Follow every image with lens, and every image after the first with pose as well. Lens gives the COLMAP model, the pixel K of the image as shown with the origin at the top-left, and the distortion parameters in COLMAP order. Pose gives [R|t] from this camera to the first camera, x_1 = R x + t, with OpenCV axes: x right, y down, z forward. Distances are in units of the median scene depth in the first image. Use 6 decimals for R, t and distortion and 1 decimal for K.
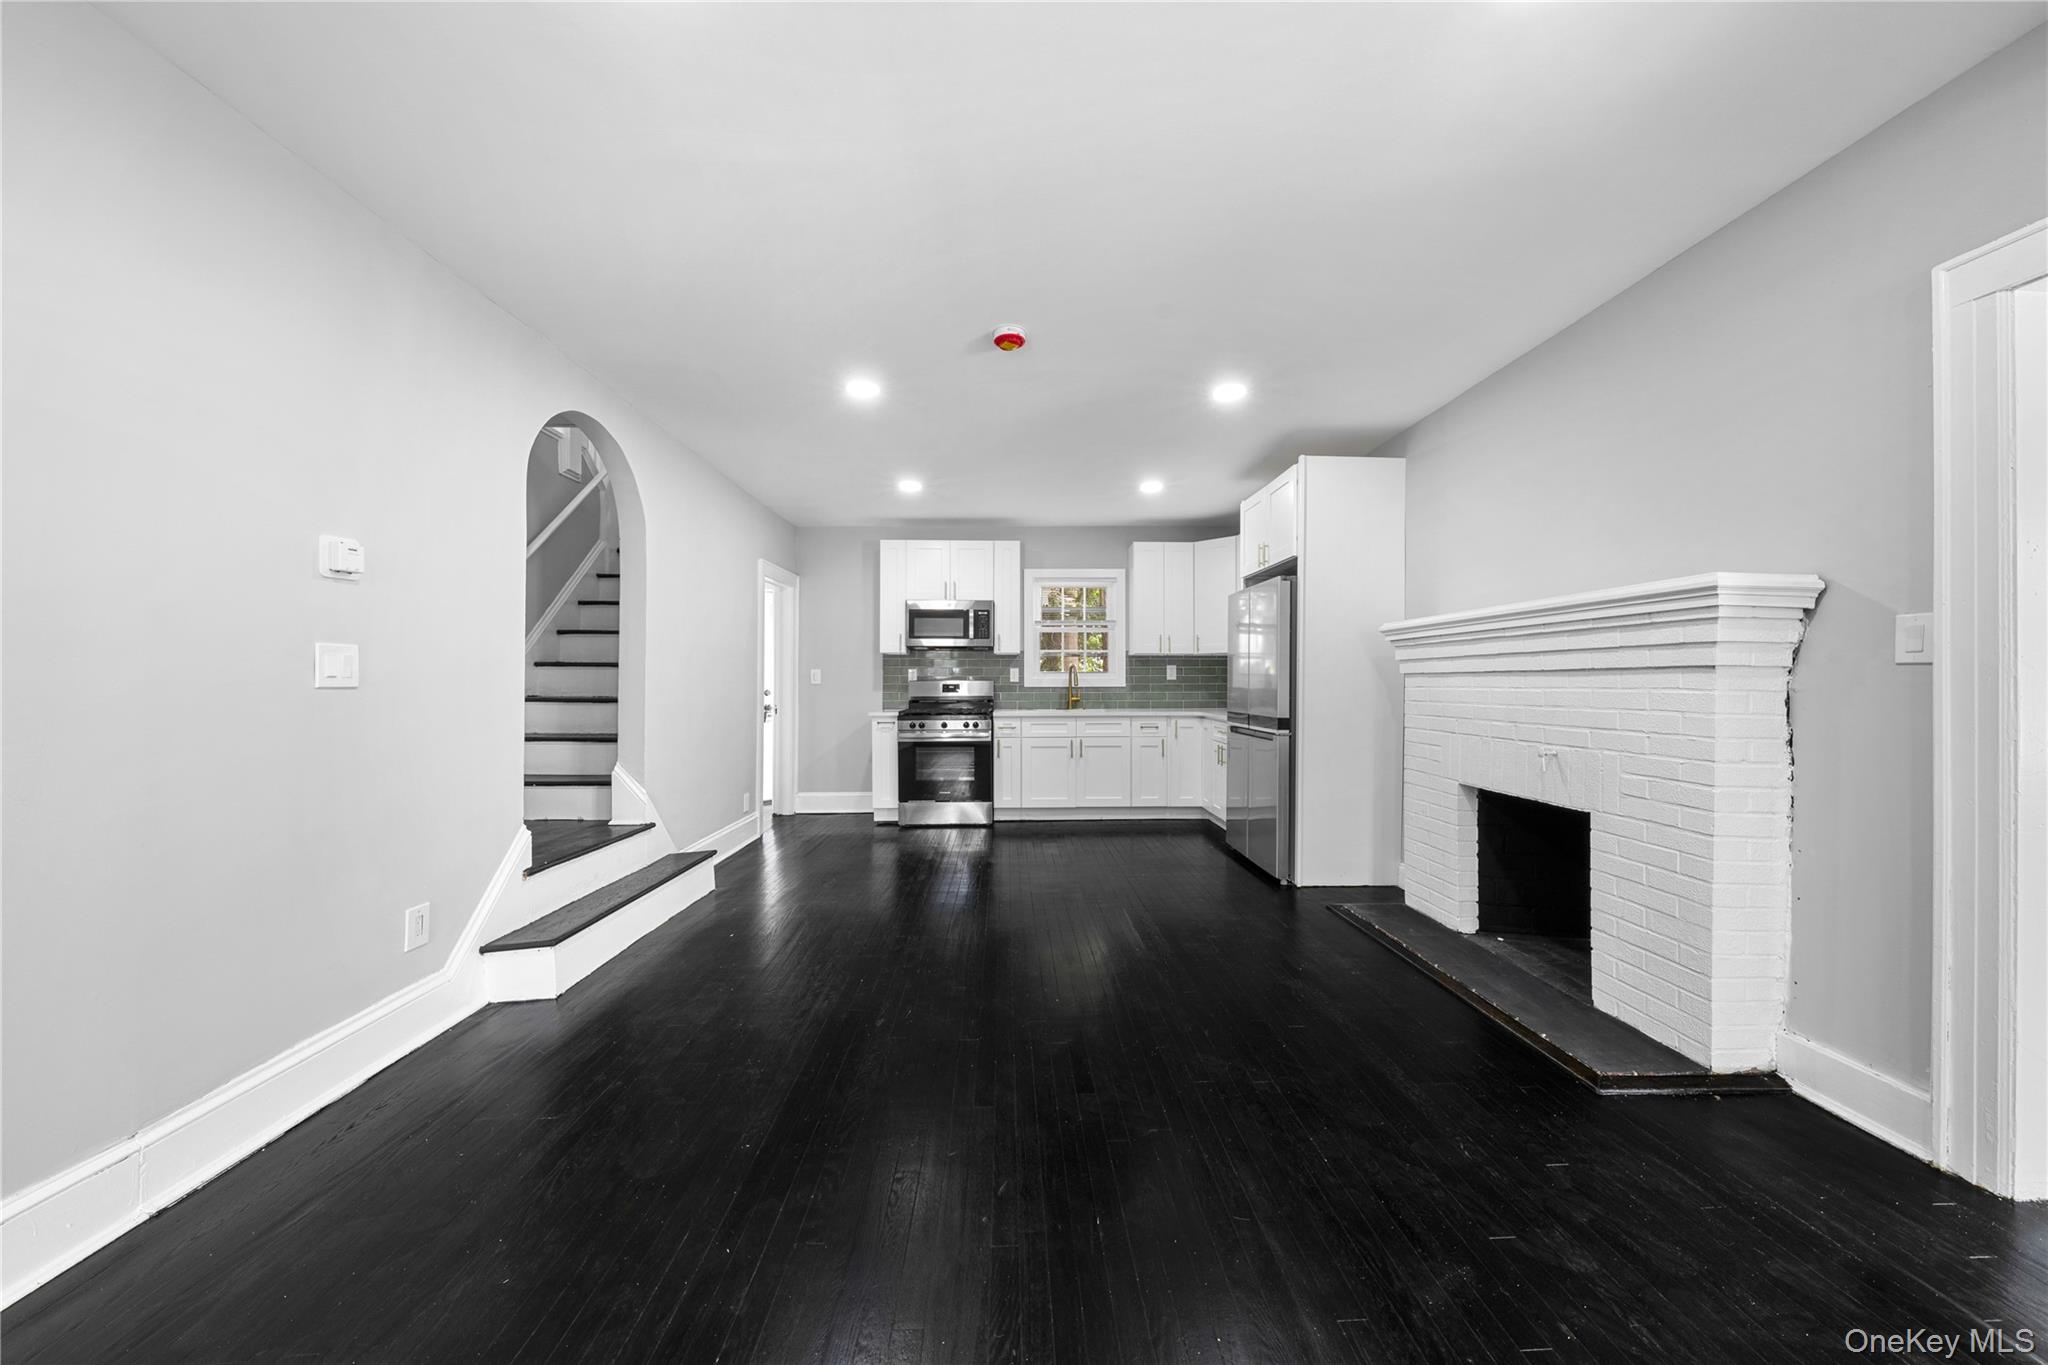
lens RADIAL K [[696.1, 0, 1029.1], [0, 696.1, 679.7], [0, 0, 1]] dist [0.000229, -0.000031]
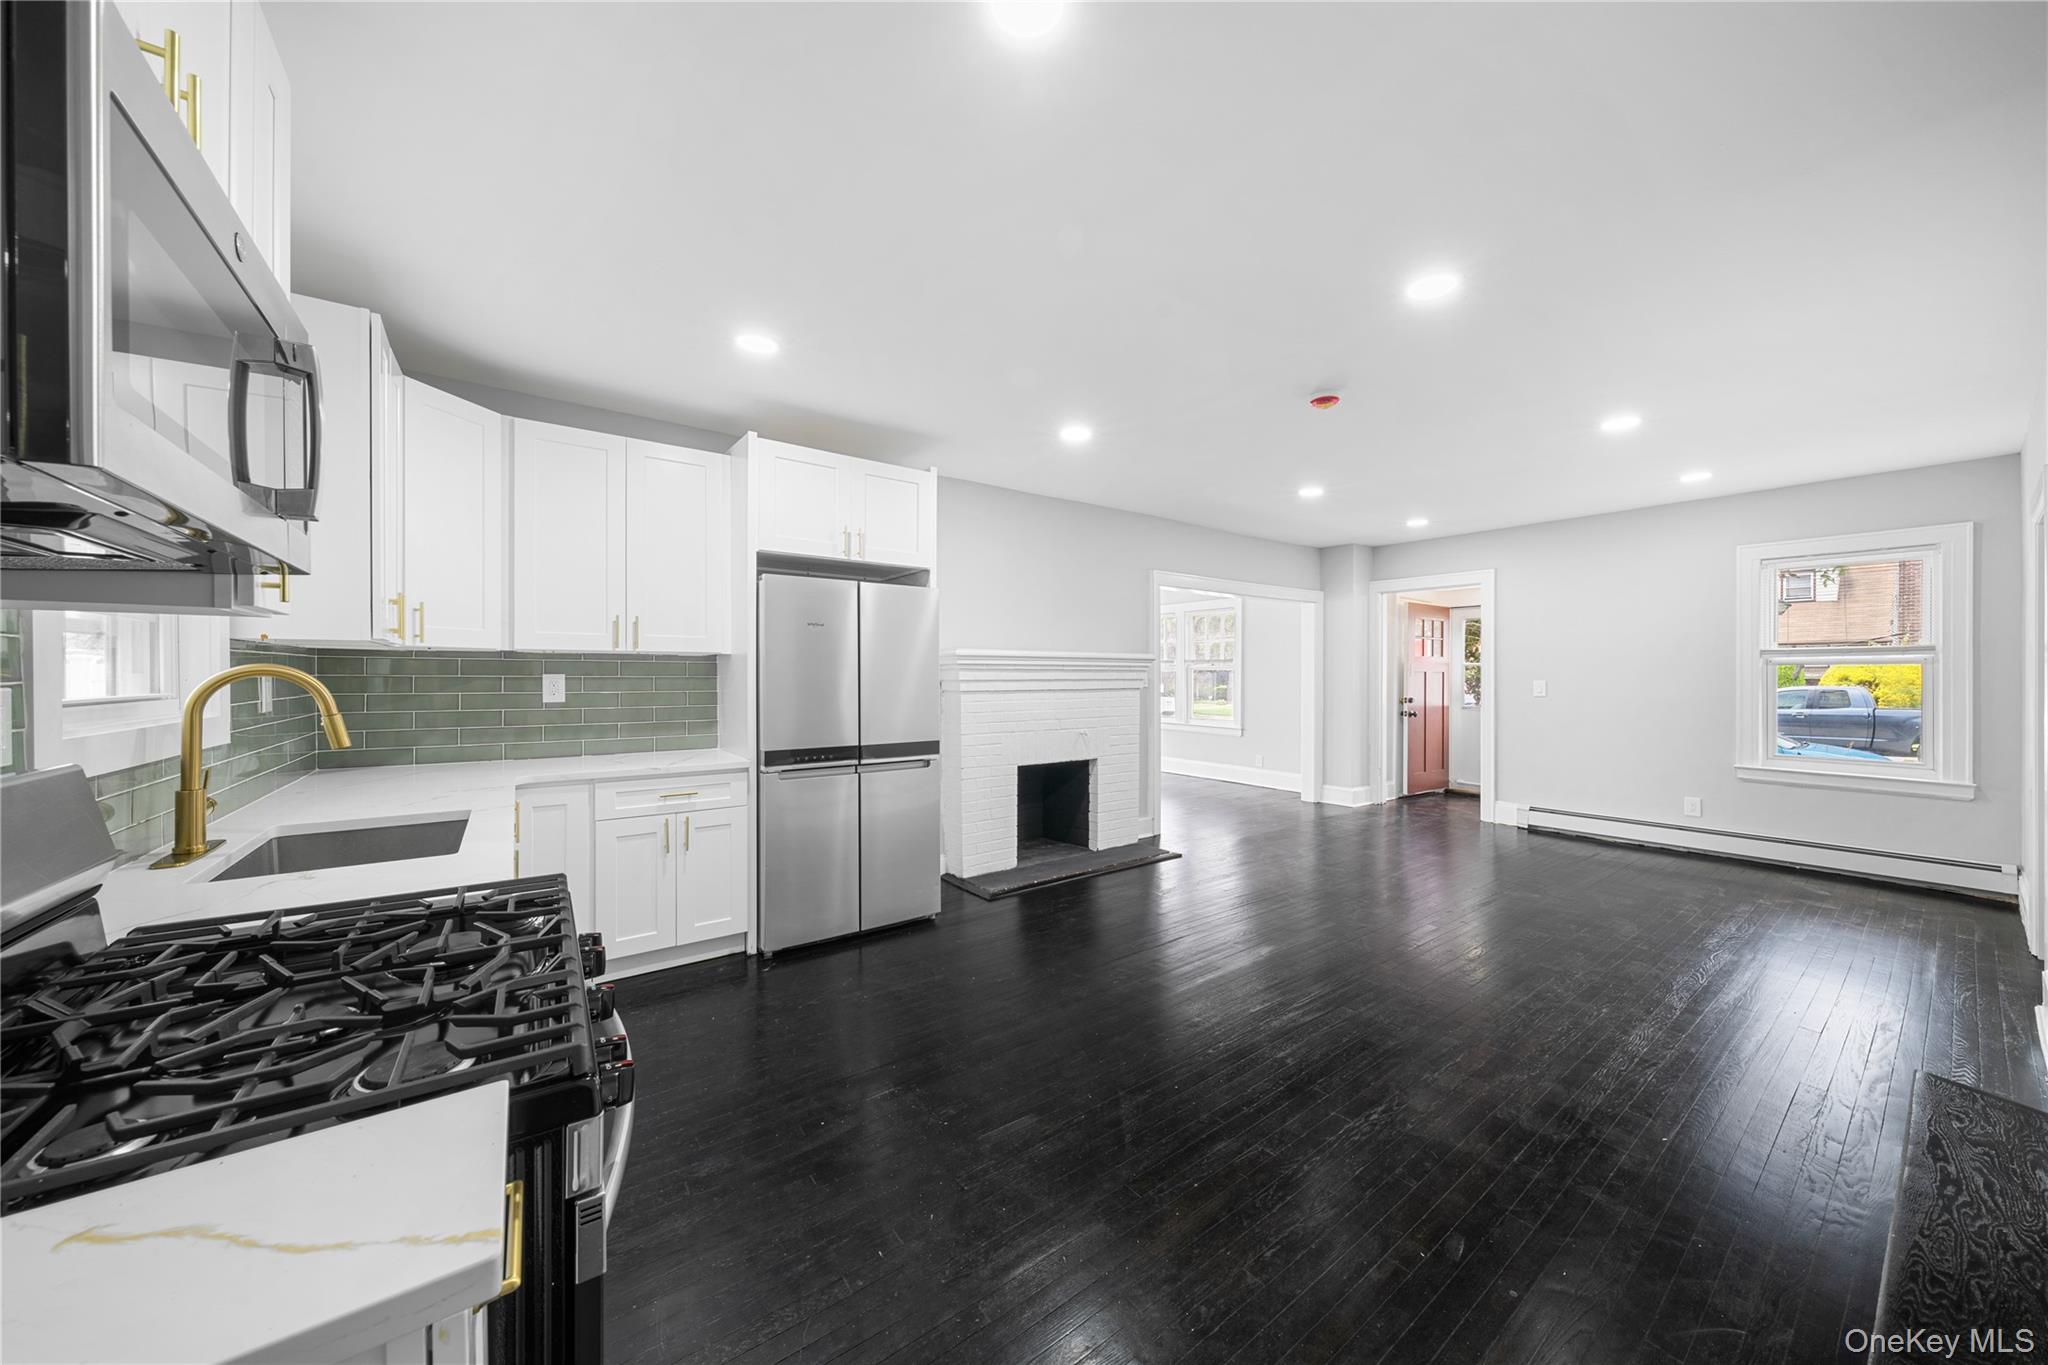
lens RADIAL K [[700.7, 0, 1033.1], [0, 700.7, 676.0], [0, 0, 1]] dist [-0.000769, -0.000124]
pose [[-0.567957, -0.006150, 0.823035, -0.348590], [-0.008186, 0.999965, 0.001824, -0.024566], [-0.823017, -0.005702, -0.567987, 1.023632]]
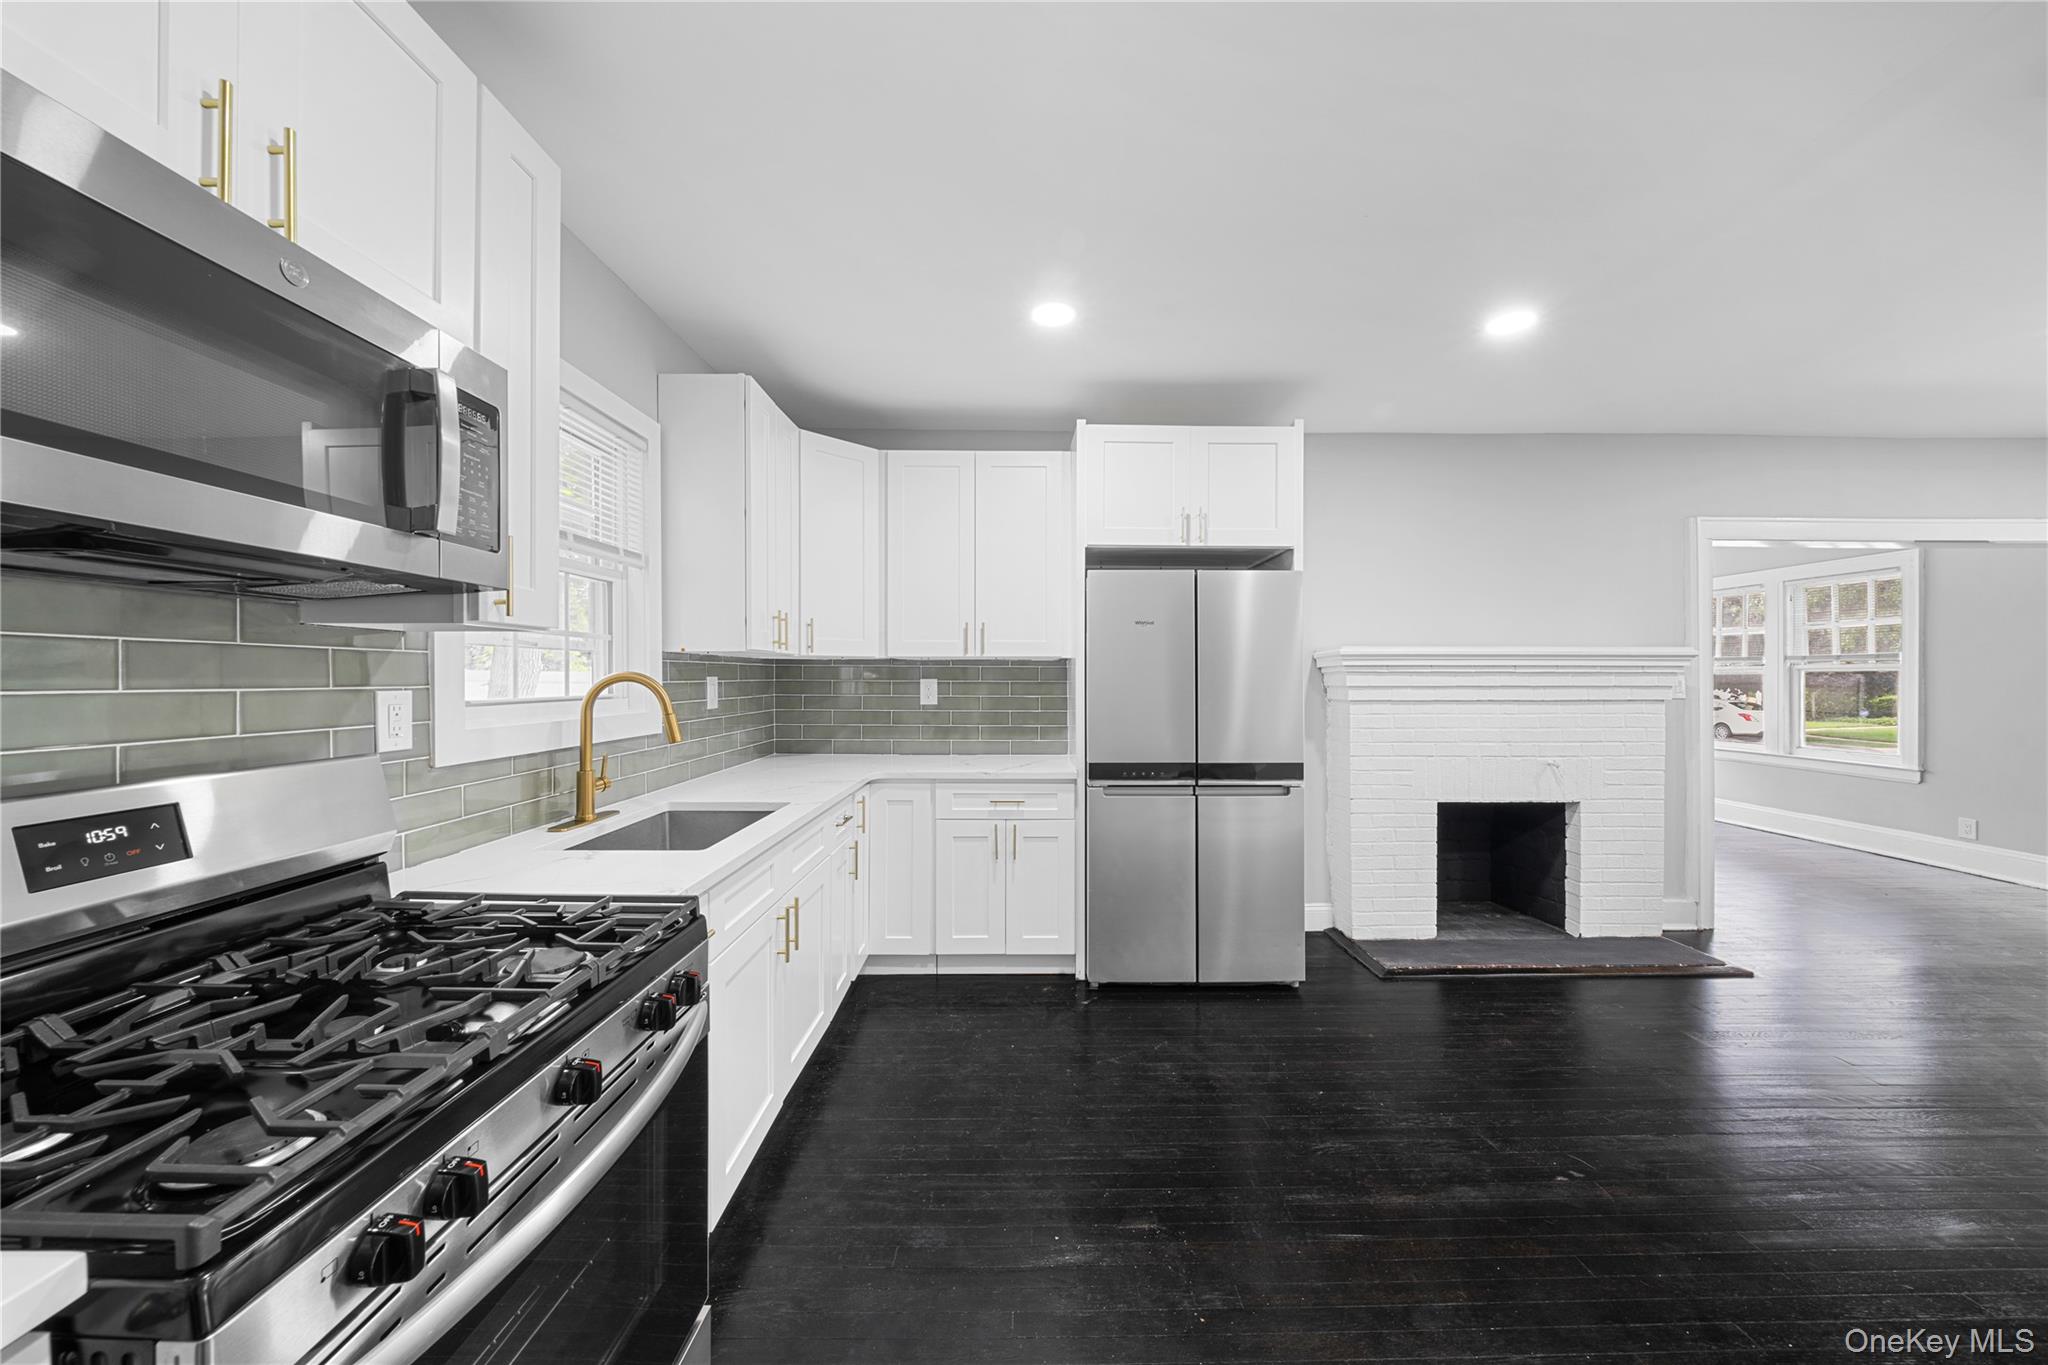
lens RADIAL K [[700.7, 0, 1033.1], [0, 700.7, 676.0], [0, 0, 1]] dist [-0.000769, -0.000124]
pose [[0.022558, -0.001018, 0.999745, -0.279620], [-0.006572, 0.999978, 0.001166, -0.025874], [-0.999724, -0.006596, 0.022550, 0.908284]]
